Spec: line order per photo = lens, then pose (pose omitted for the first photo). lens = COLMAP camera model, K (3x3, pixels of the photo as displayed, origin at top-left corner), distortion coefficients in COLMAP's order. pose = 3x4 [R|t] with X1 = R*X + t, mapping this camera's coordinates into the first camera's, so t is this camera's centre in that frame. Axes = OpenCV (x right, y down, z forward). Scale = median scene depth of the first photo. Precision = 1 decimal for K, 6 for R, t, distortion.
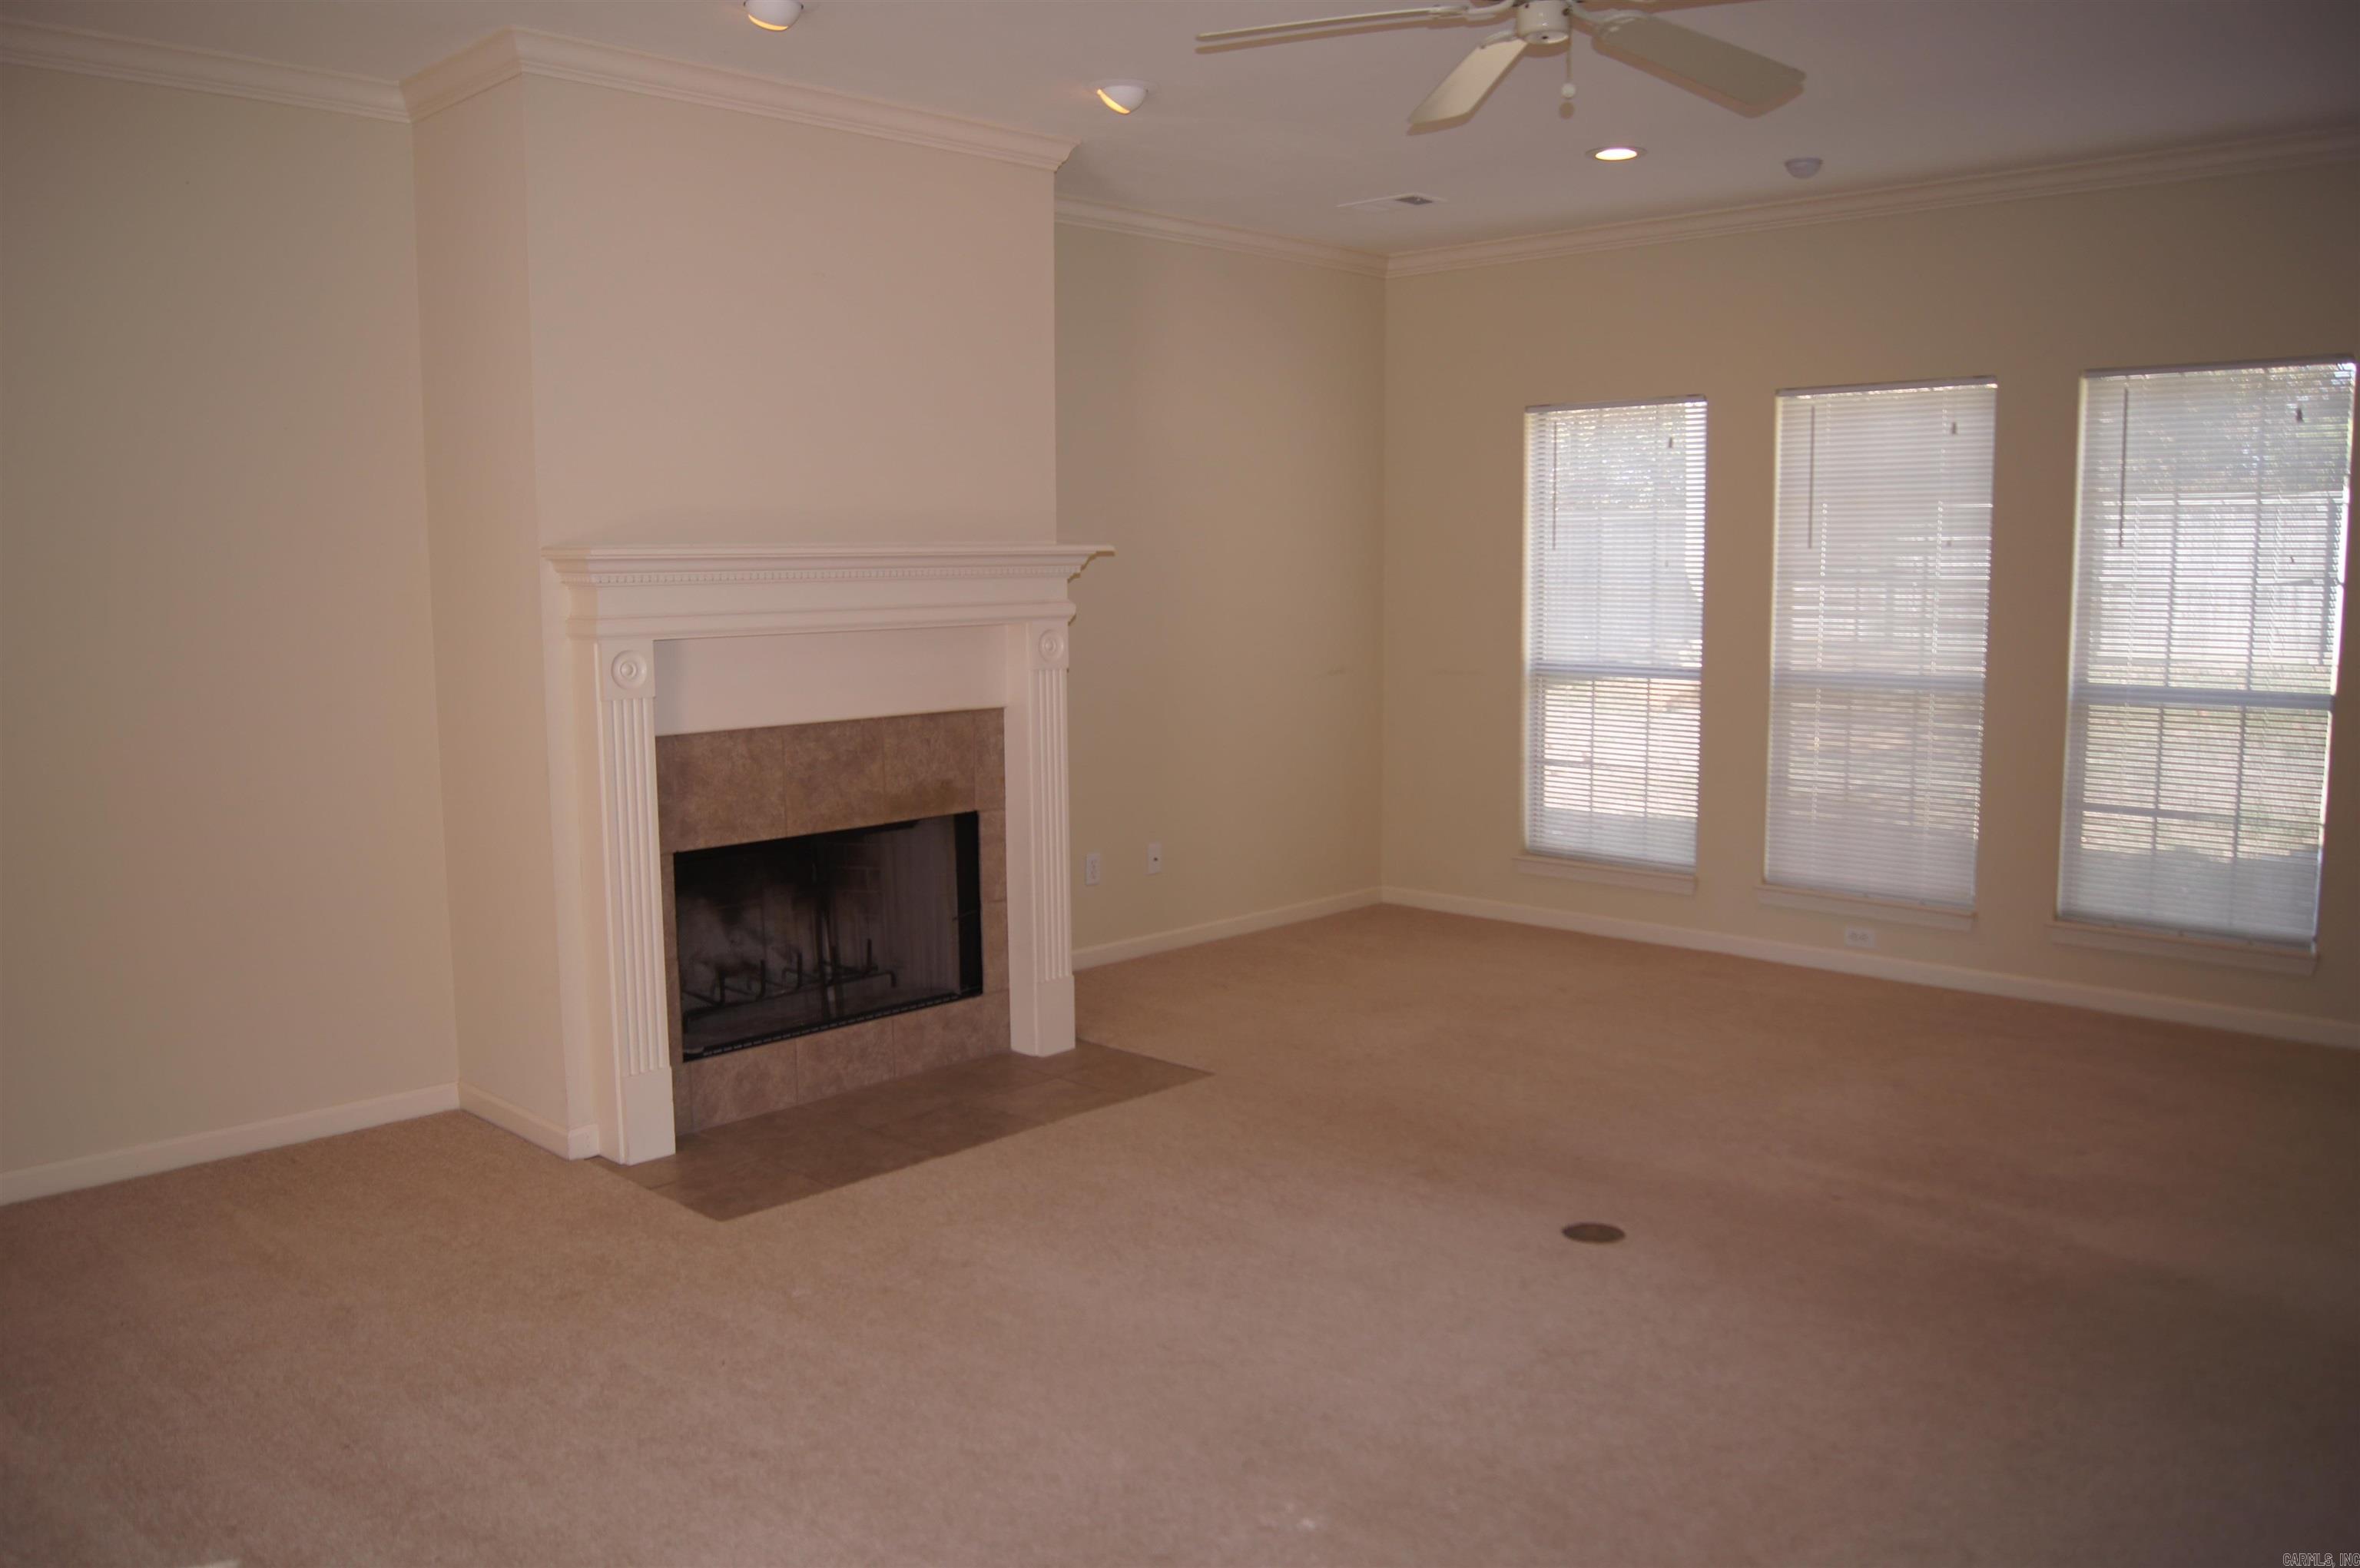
lens RADIAL K [[1823.9, 0, 1177.4], [0, 1823.9, 786.2], [0, 0, 1]] dist [-0.059915, -0.006214]
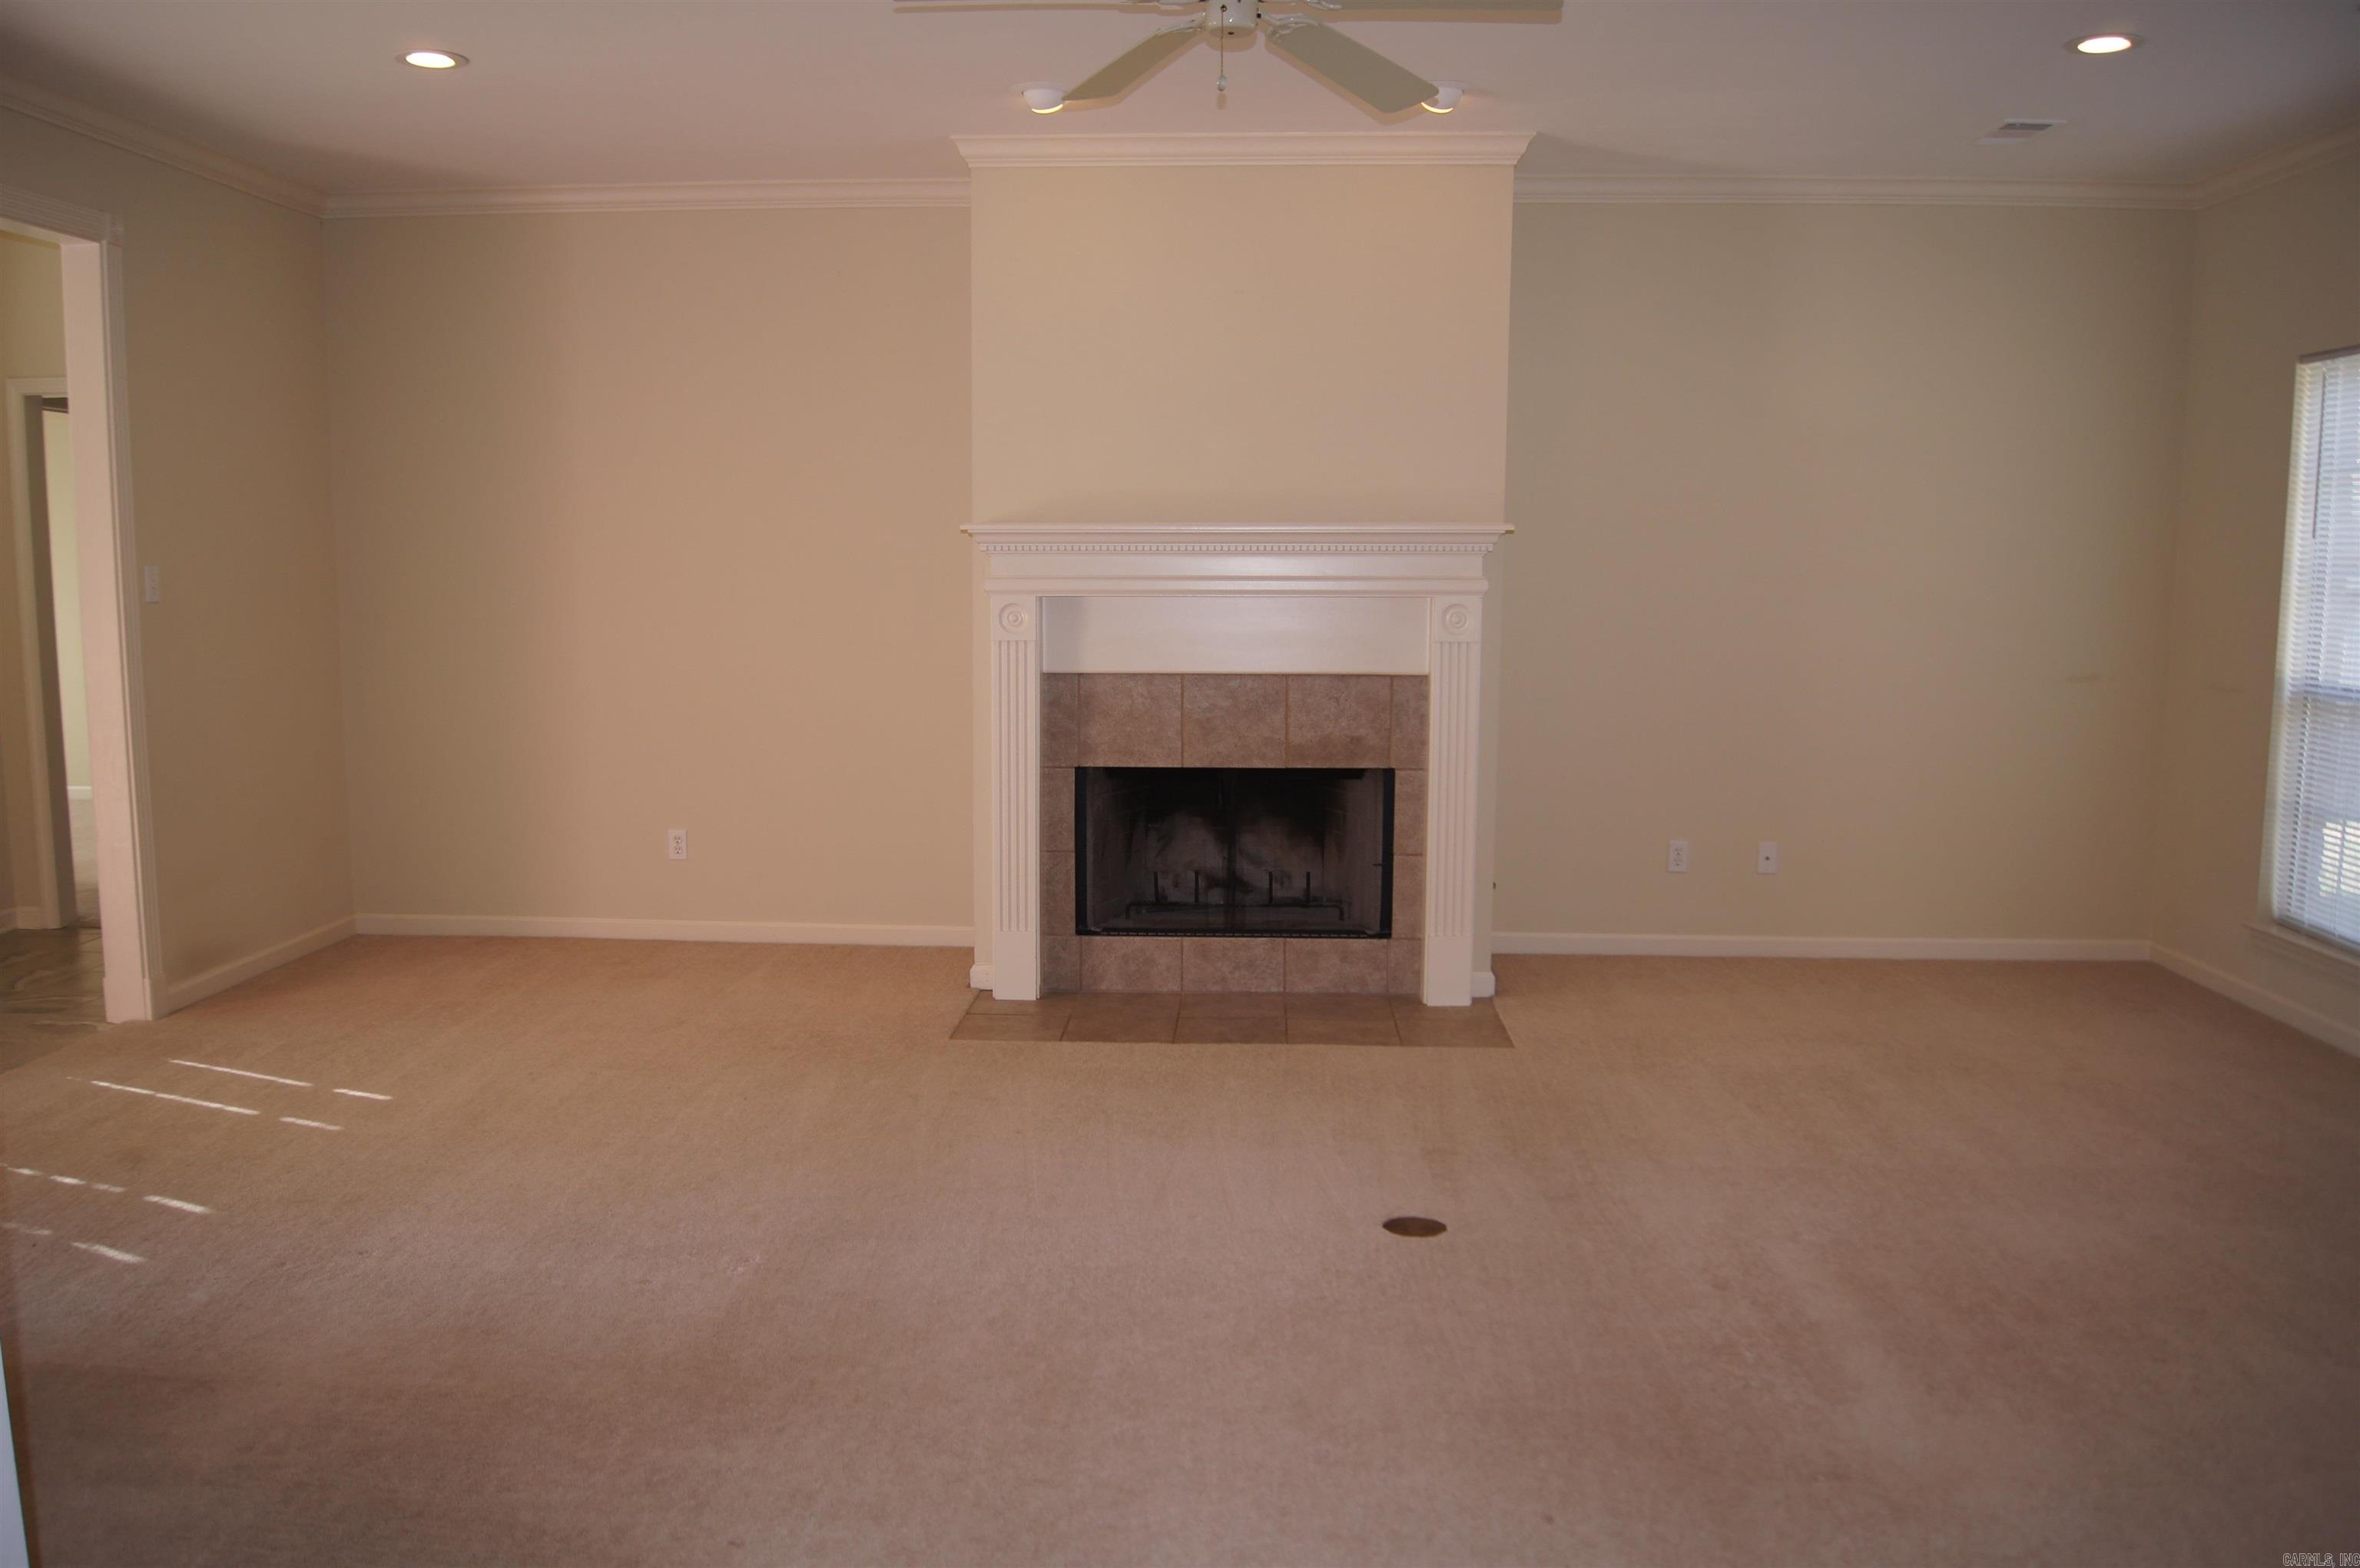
lens RADIAL K [[1823.9, 0, 1089.2], [0, 1823.9, 770.7], [0, 0, 1]] dist [-0.059915, -0.006214]
pose [[0.659074, 0.103151, -0.744970, 0.605970], [-0.100107, 0.993768, 0.049035, -0.021188], [0.745385, 0.042259, 0.665293, 0.148981]]
